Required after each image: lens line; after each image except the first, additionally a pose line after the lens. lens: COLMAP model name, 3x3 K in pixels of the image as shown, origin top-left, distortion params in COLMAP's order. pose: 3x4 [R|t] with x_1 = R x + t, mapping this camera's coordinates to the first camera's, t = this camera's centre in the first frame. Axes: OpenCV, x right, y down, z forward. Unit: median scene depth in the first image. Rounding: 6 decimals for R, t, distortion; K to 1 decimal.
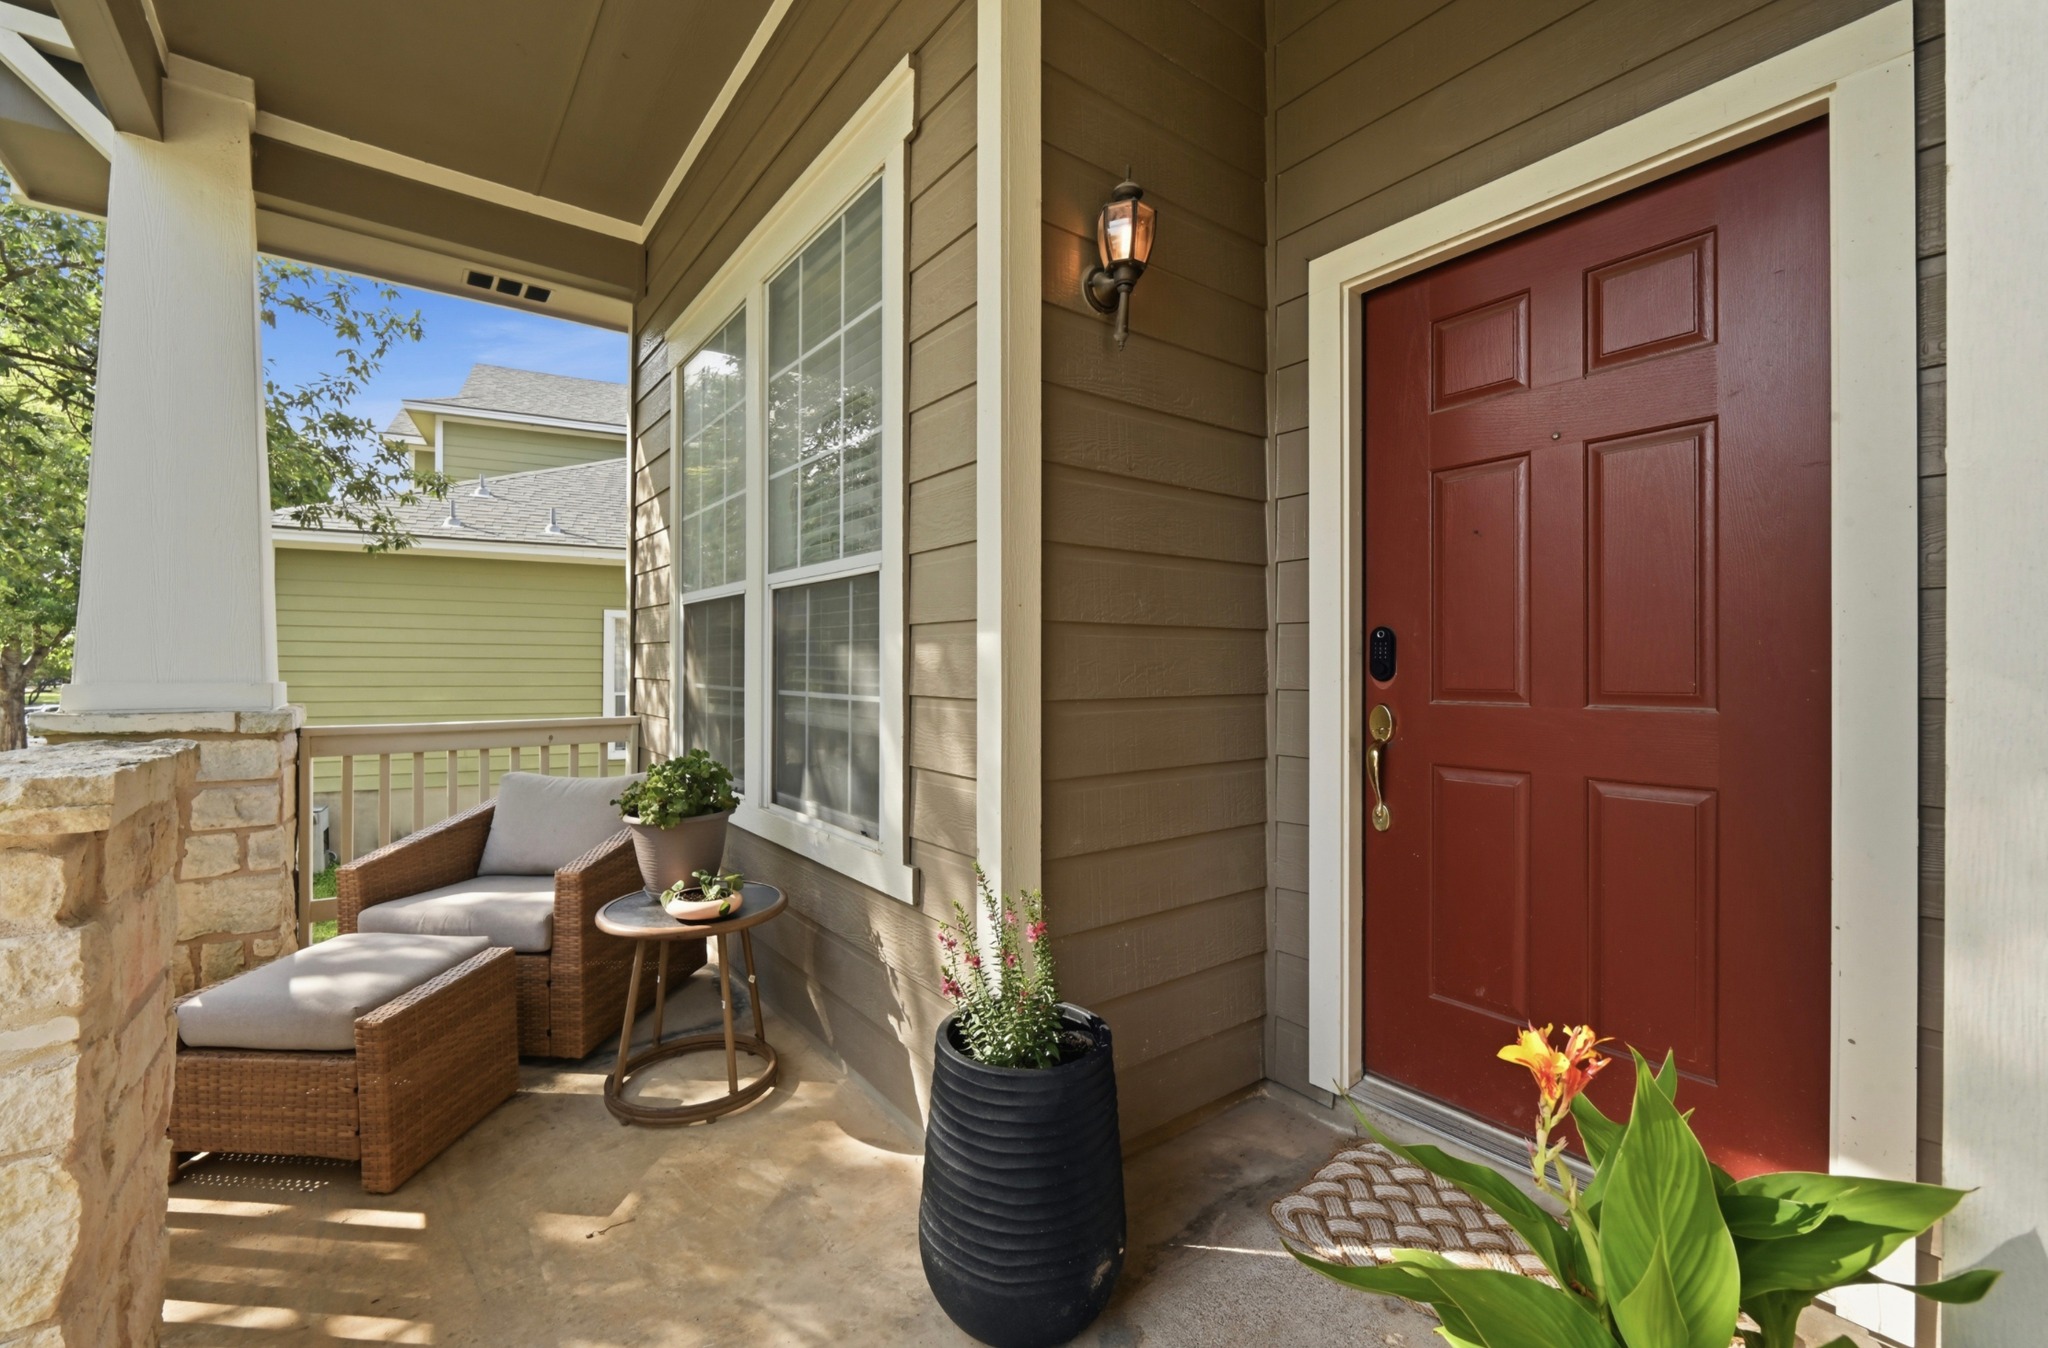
lens RADIAL K [[831.4, 0, 1025.1], [0, 831.4, 658.1], [0, 0, 1]] dist [0.000637, -0.000012]
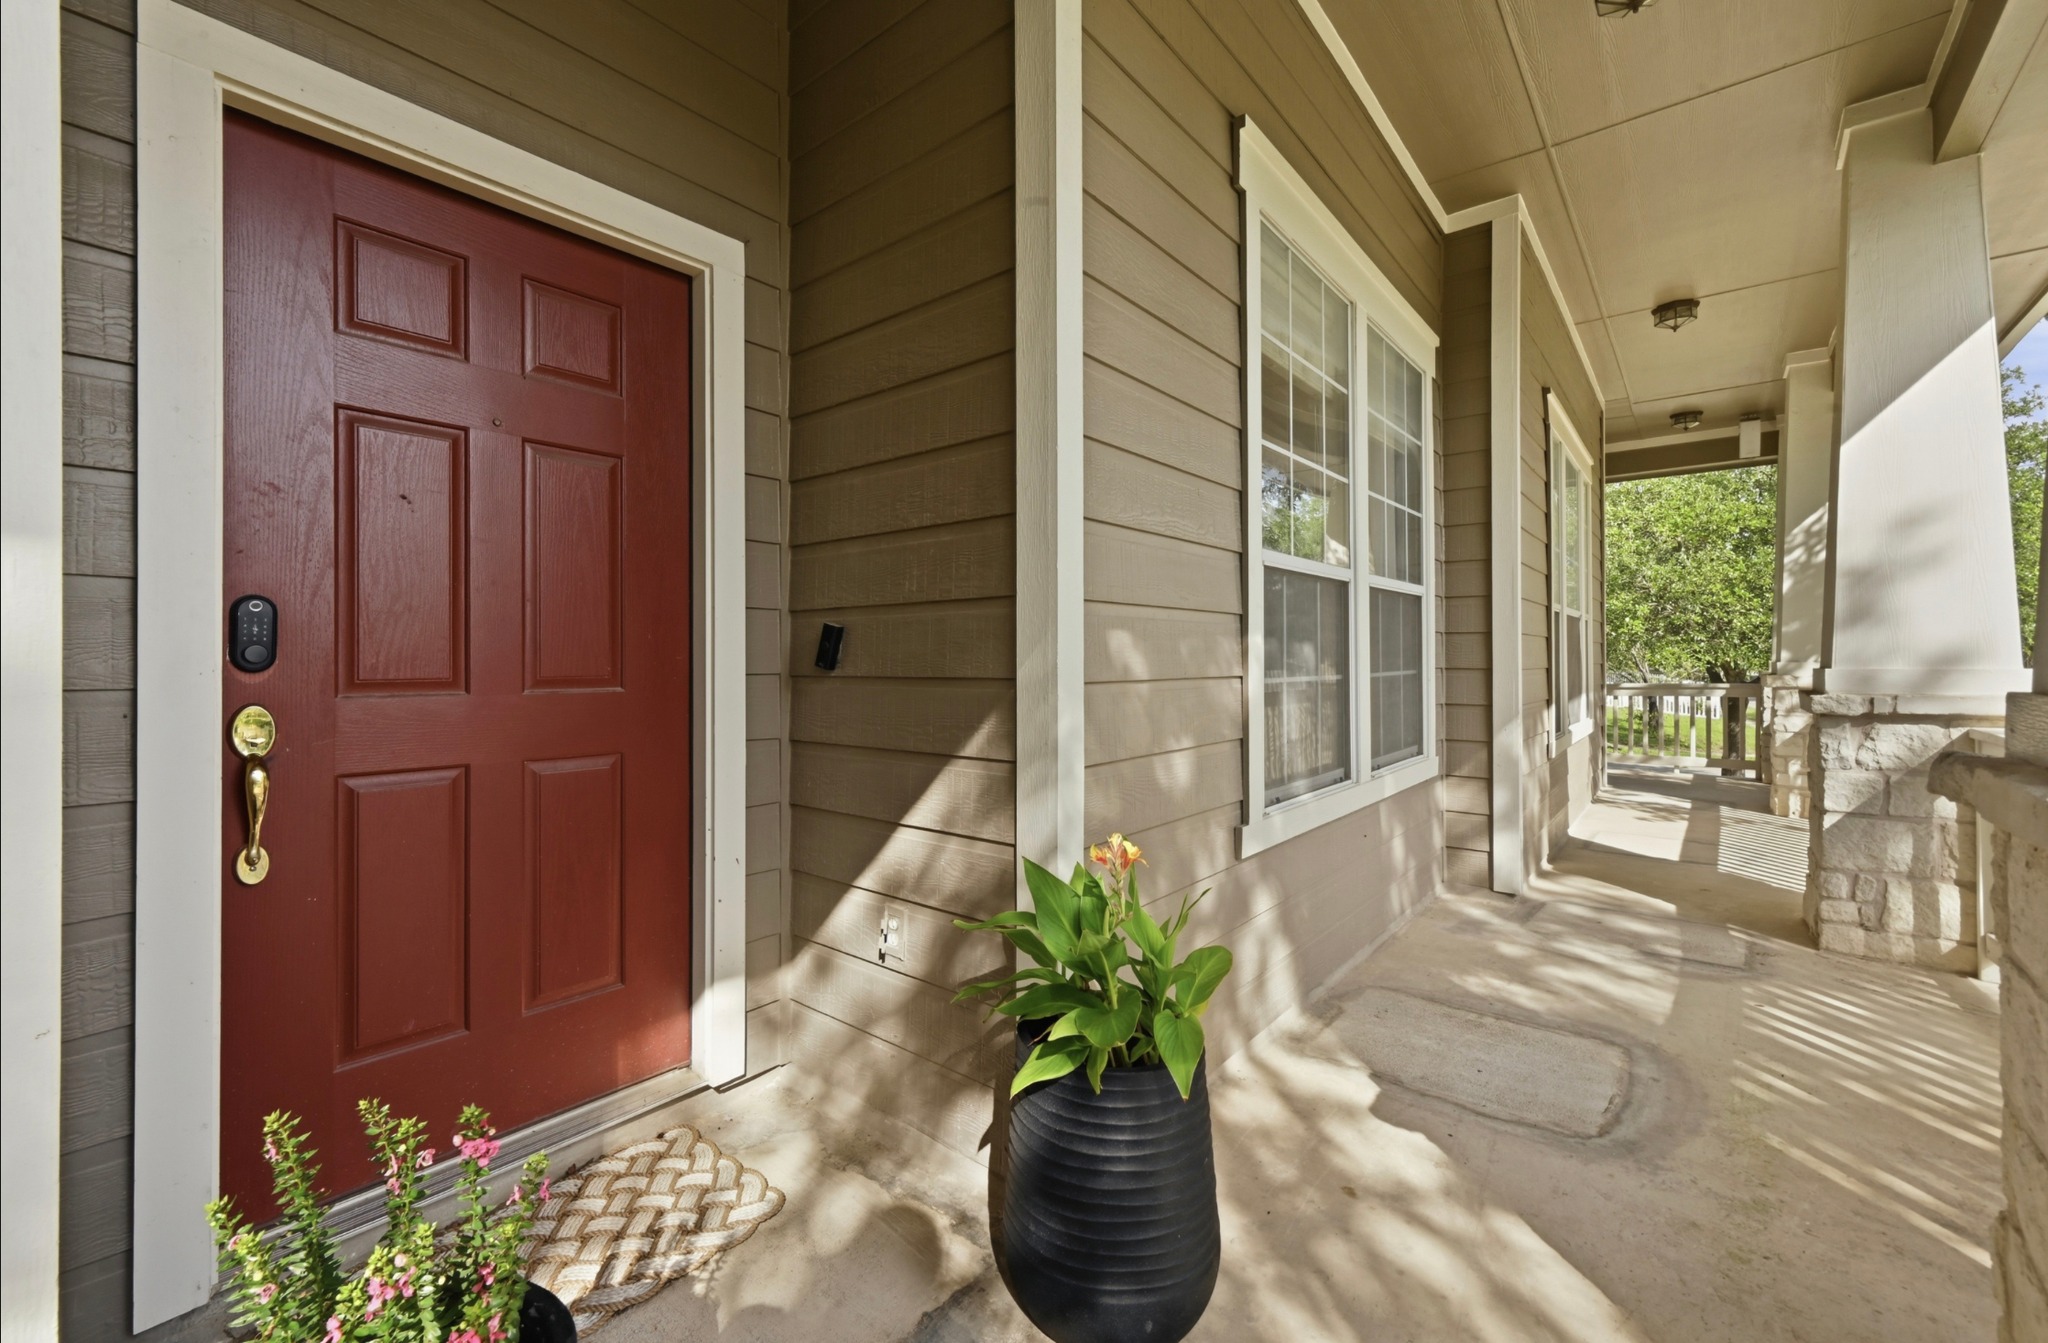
lens RADIAL K [[844.4, 0, 1024.0], [0, 844.4, 671.5], [0, 0, 1]] dist [-0.001708, -0.000512]
pose [[-0.229197, -0.010424, 0.973324, -0.426459], [-0.005371, 0.999941, 0.009445, 0.016133], [-0.973365, -0.003063, -0.229239, 0.530162]]
